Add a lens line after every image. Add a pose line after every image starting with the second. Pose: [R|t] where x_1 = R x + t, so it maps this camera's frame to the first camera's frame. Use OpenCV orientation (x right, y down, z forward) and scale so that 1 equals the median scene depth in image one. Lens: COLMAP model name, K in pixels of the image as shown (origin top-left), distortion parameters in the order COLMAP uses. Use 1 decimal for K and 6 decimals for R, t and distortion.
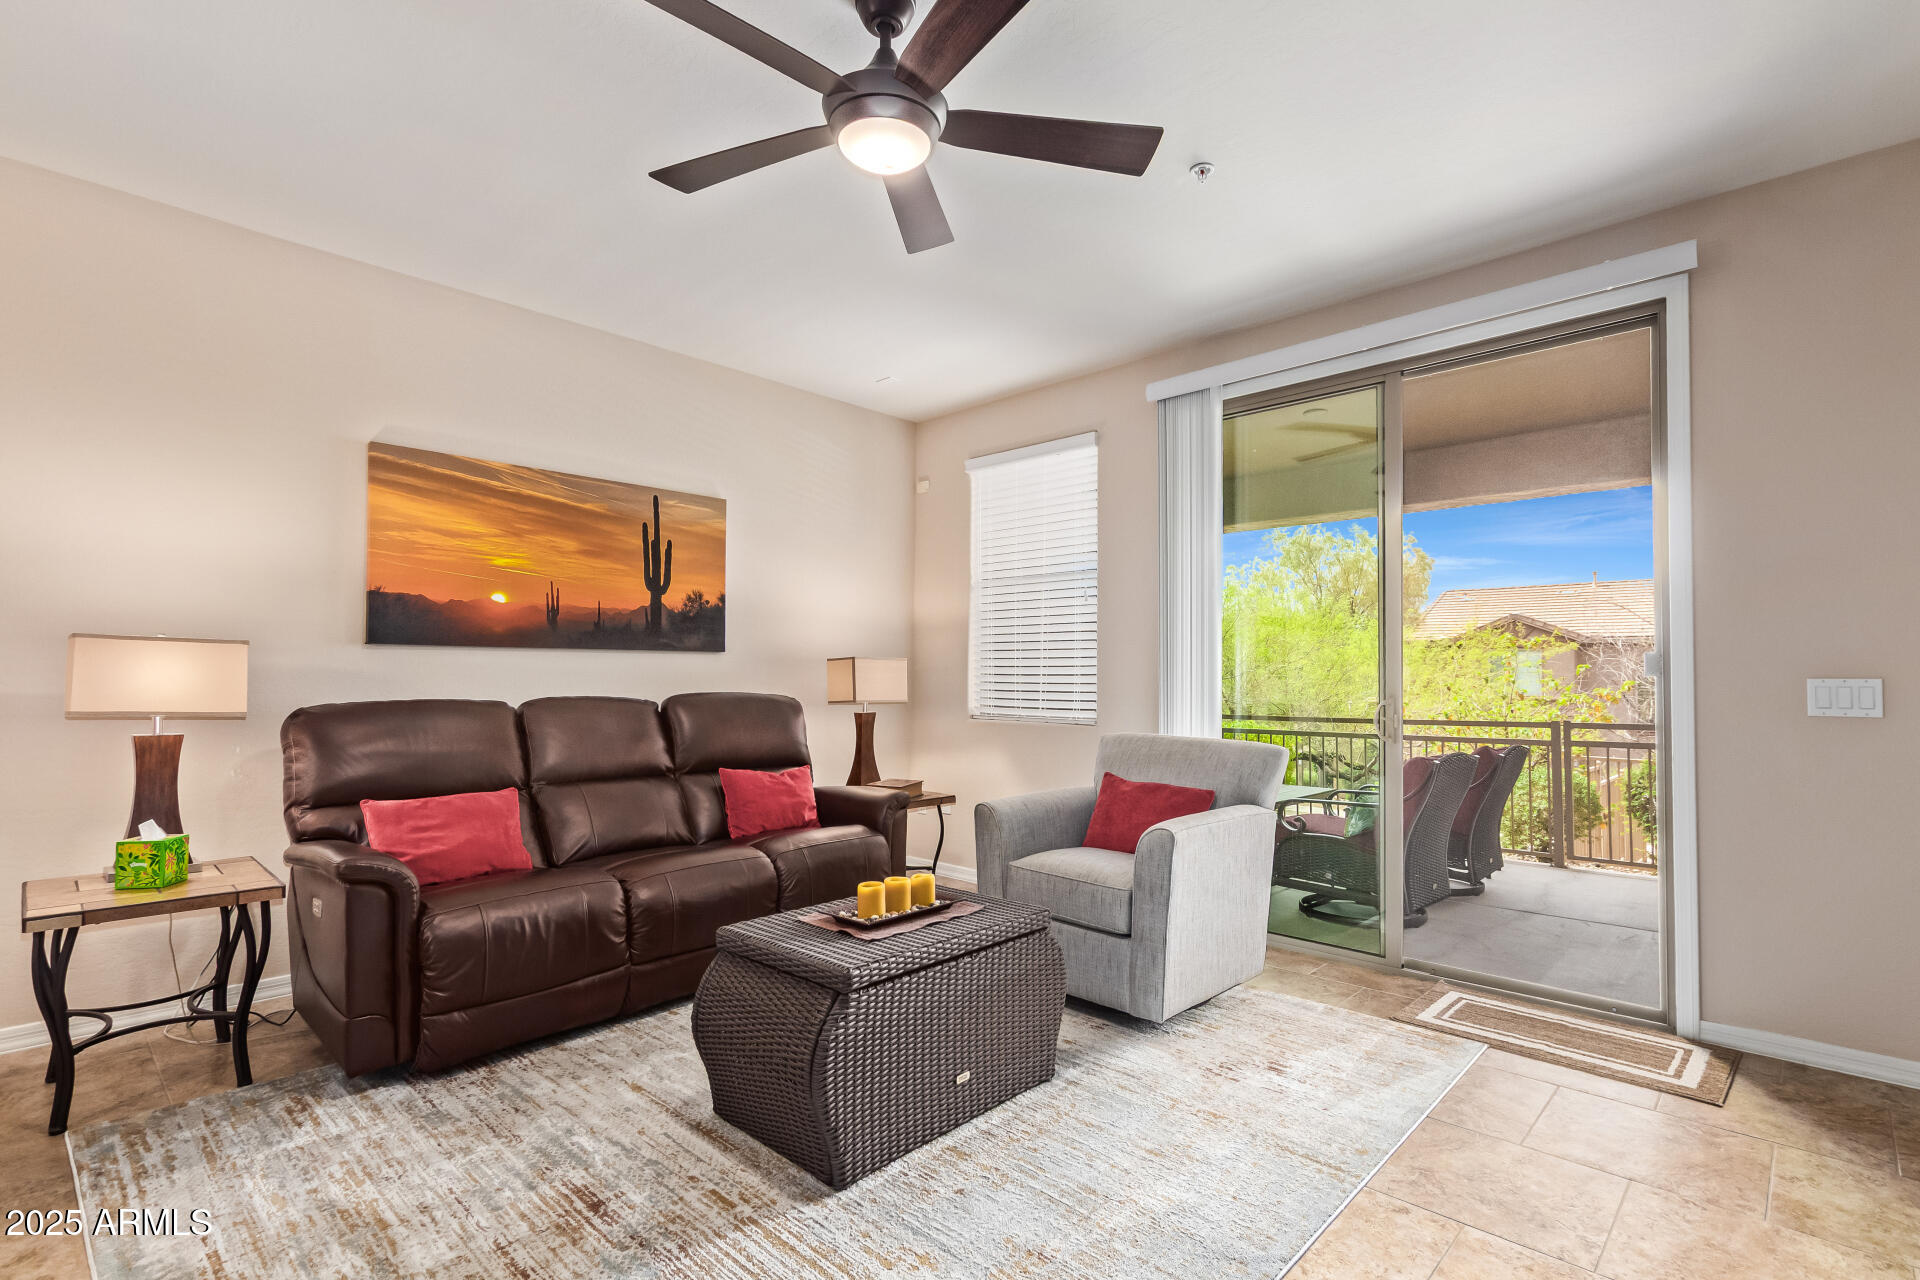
lens RADIAL K [[899.2, 0, 961.6], [0, 899.2, 659.4], [0, 0, 1]] dist [0.000660, 0.000042]
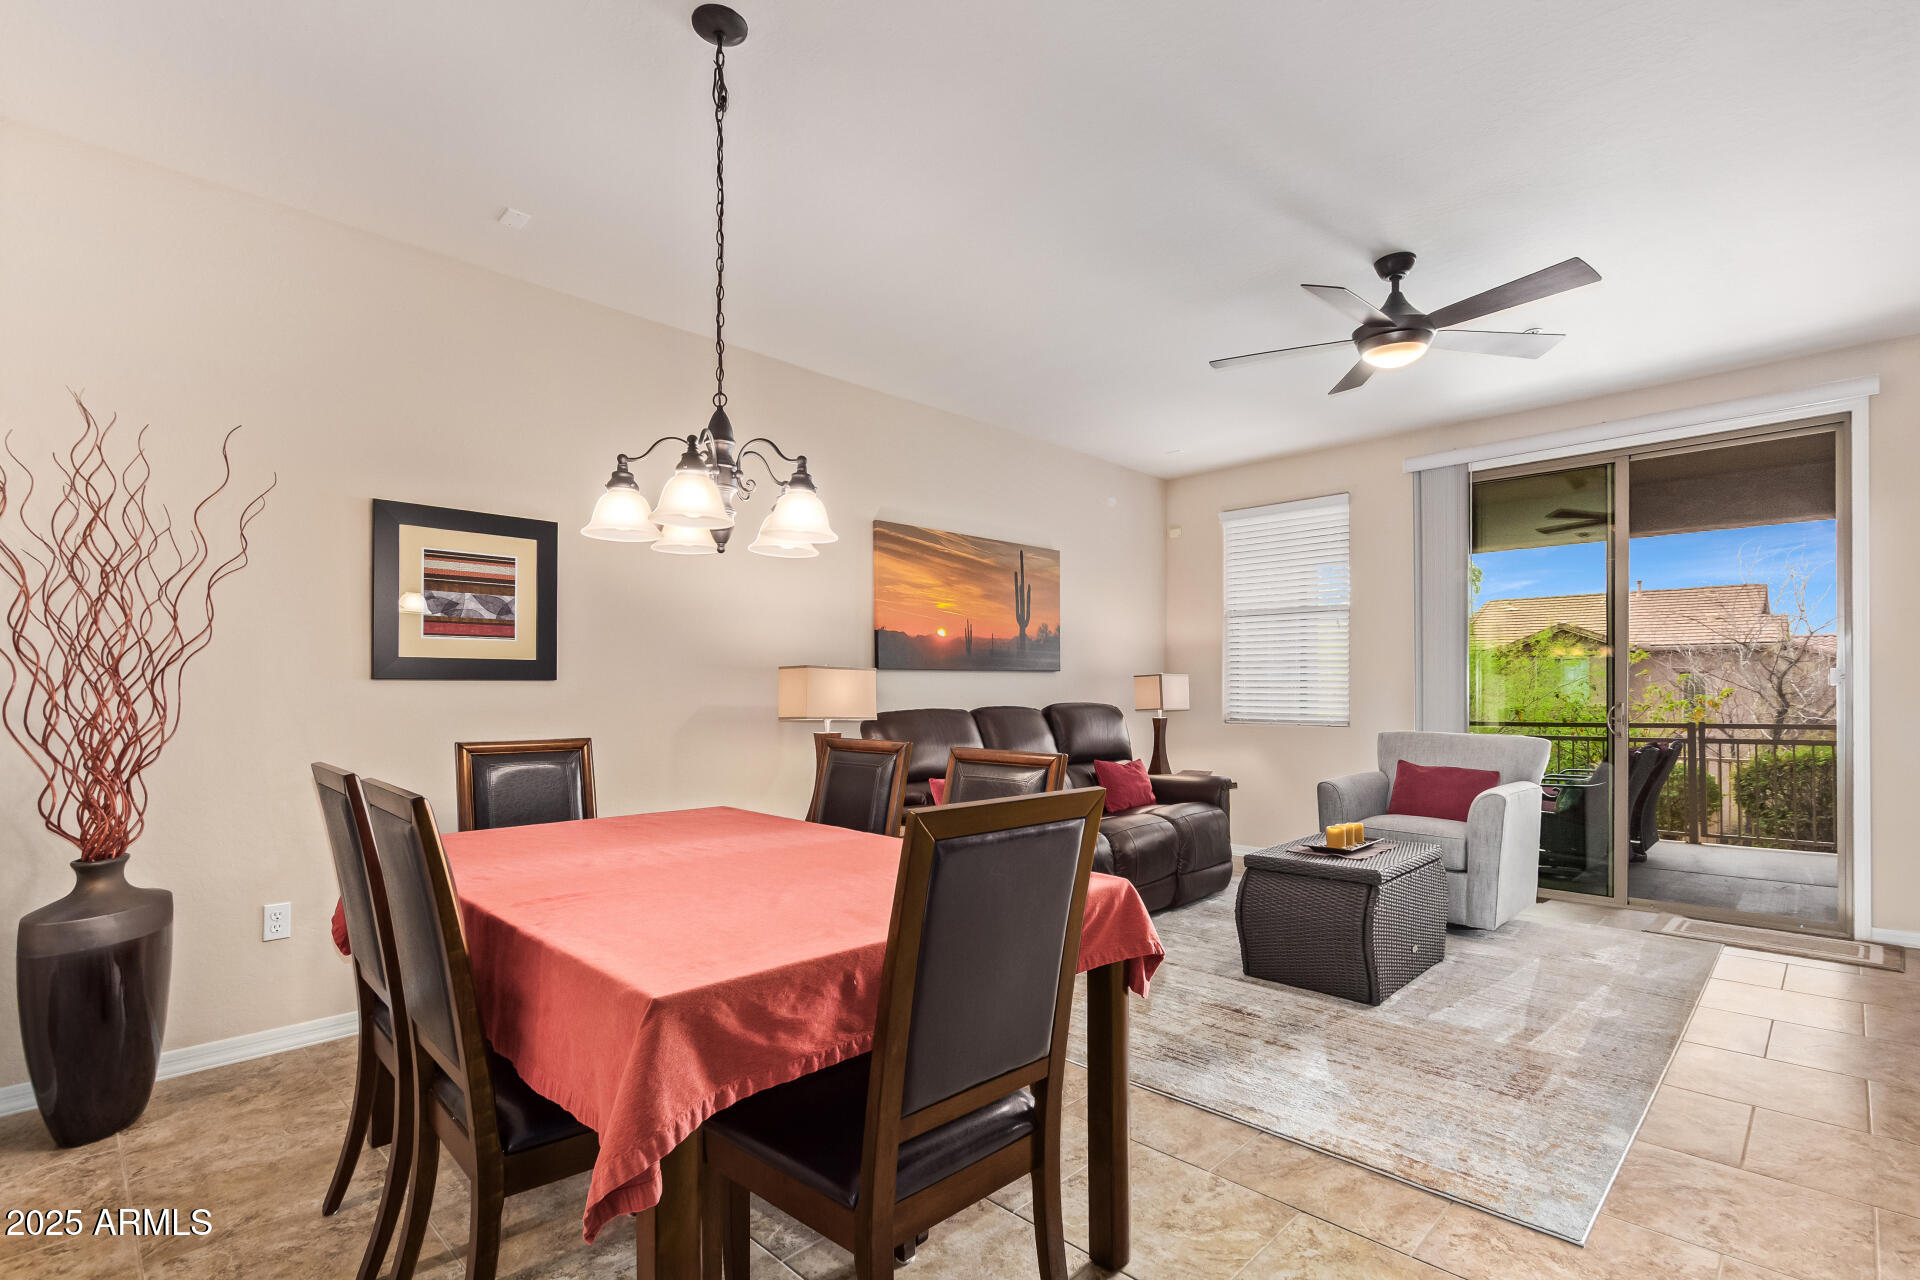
lens RADIAL K [[884.7, 0, 990.4], [0, 884.7, 687.9], [0, 0, 1]] dist [0.001114, -0.000400]
pose [[0.999882, -0.006502, -0.013909, -0.425696], [0.006778, 0.999780, 0.019828, -0.011851], [0.013777, -0.019920, 0.999707, -0.316961]]
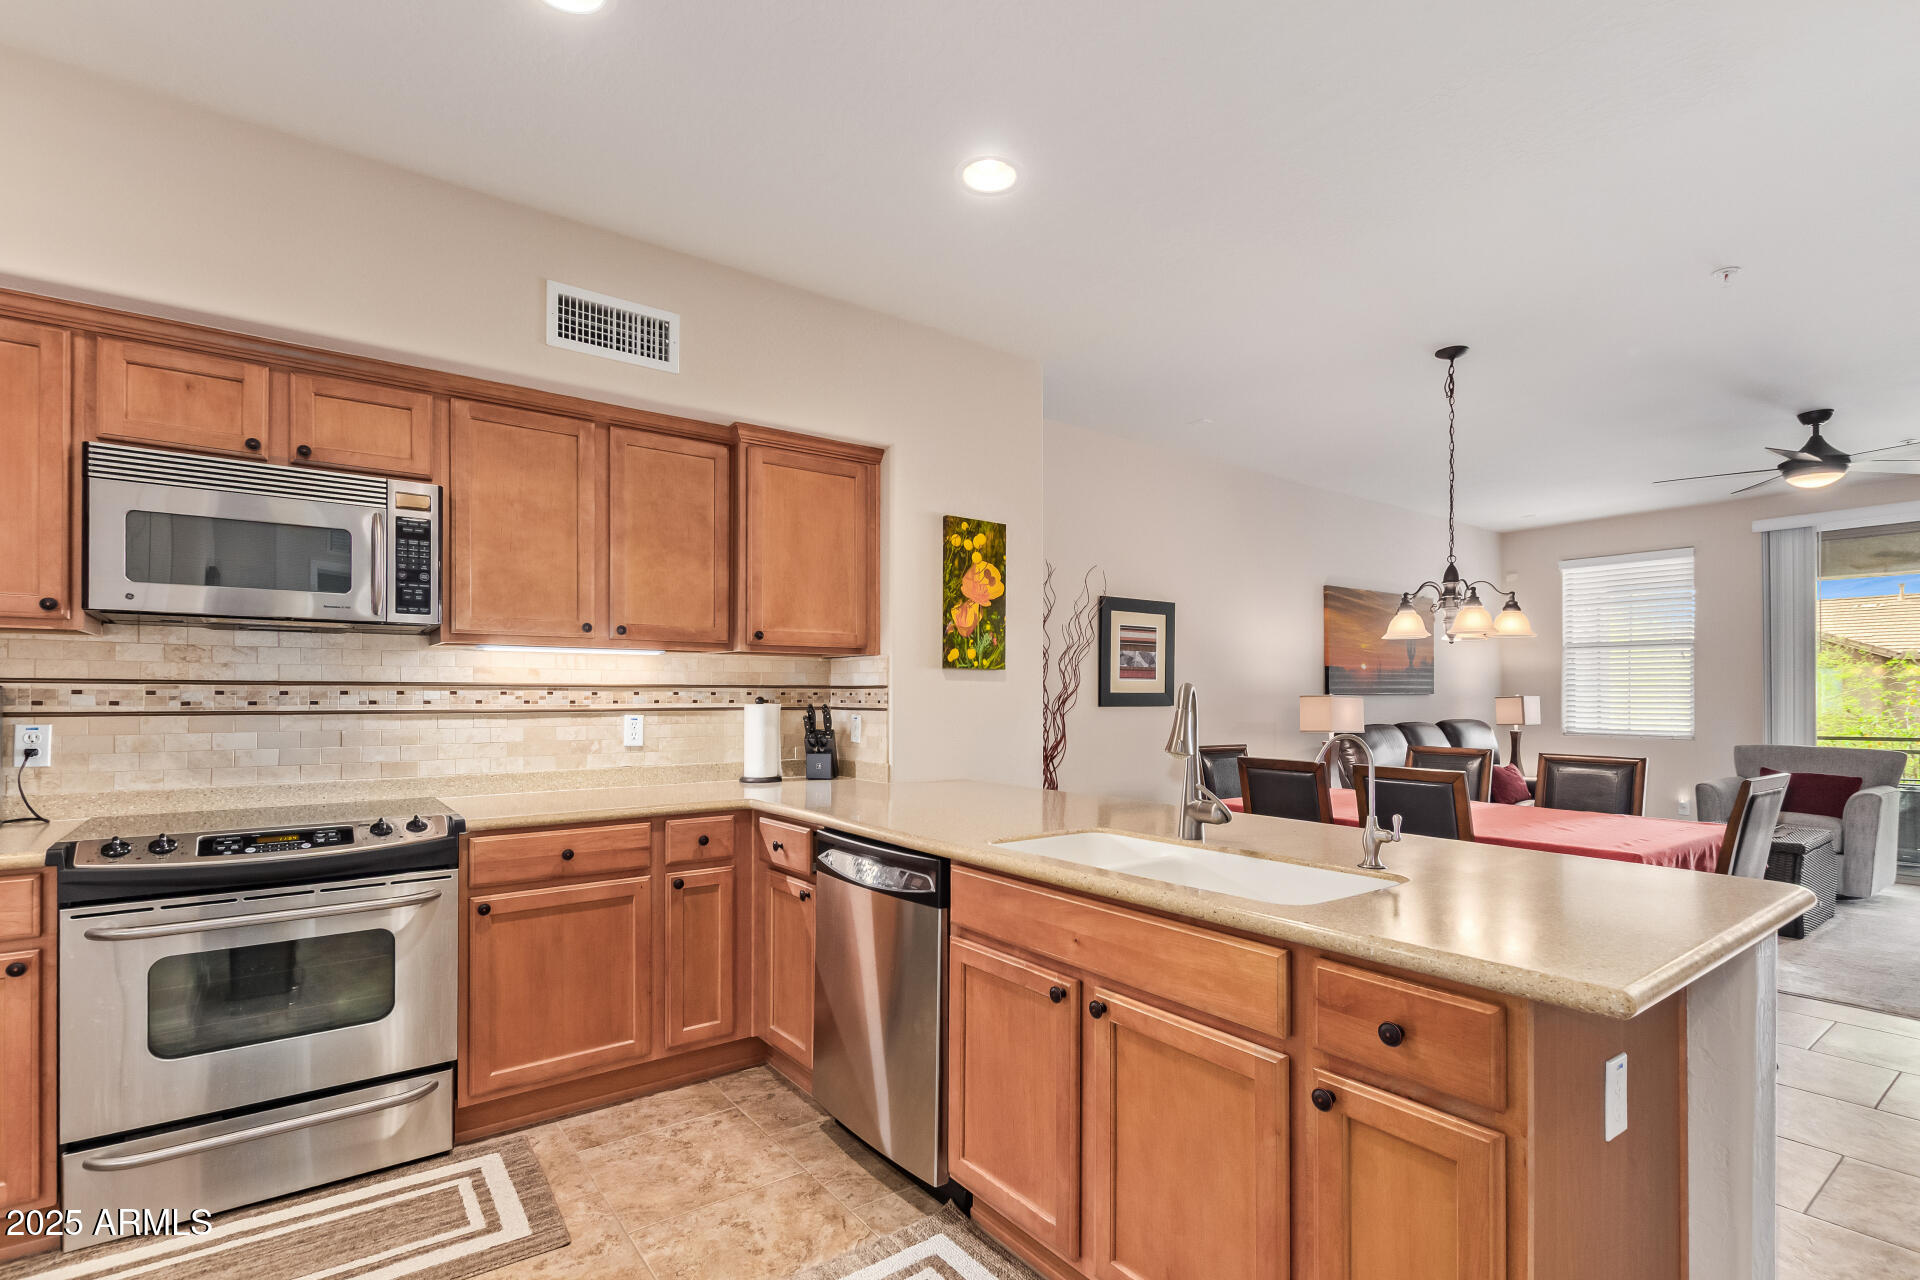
lens RADIAL K [[904.4, 0, 936.0], [0, 904.4, 692.9], [0, 0, 1]] dist [-0.000288, -0.000477]
pose [[0.983138, -0.004959, -0.182800, -1.018800], [0.008805, 0.999756, 0.020237, -0.059209], [0.182655, -0.021506, 0.982942, -0.905596]]
